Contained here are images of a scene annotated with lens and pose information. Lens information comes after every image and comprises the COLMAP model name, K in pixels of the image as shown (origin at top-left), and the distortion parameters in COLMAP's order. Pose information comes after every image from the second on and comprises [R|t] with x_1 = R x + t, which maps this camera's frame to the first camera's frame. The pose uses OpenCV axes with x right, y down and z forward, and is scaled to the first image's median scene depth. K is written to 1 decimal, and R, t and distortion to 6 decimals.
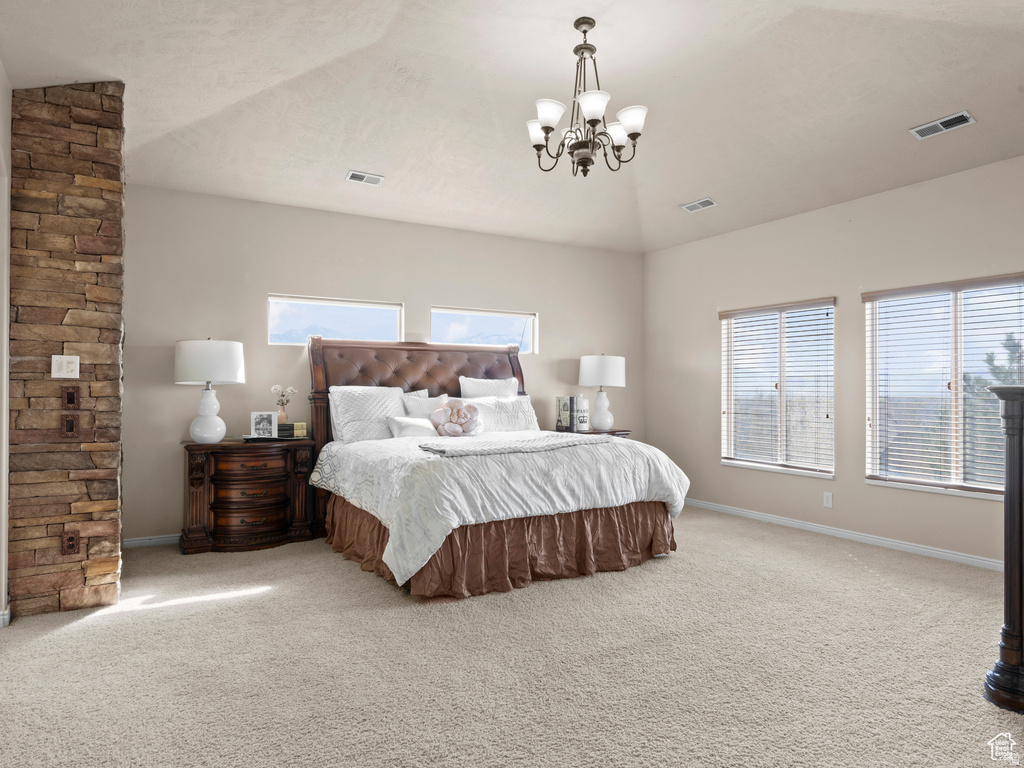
lens RADIAL K [[653.5, 0, 508.0], [0, 653.5, 385.8], [0, 0, 1]] dist [0.001749, 0.001852]
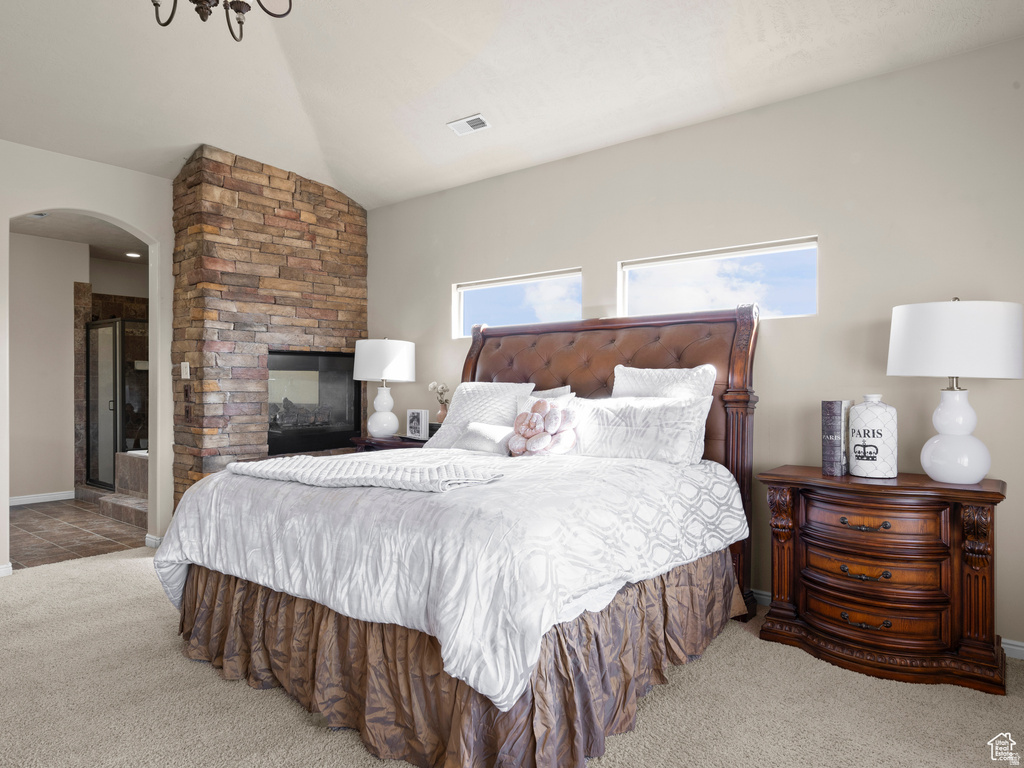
lens RADIAL K [[653.5, 0, 508.0], [0, 653.5, 385.8], [0, 0, 1]] dist [0.001749, 0.001852]
pose [[0.358683, -0.000910, -0.933459, 0.575063], [0.008500, 0.999961, 0.002291, 0.003813], [0.933421, -0.008756, 0.358677, 0.784450]]
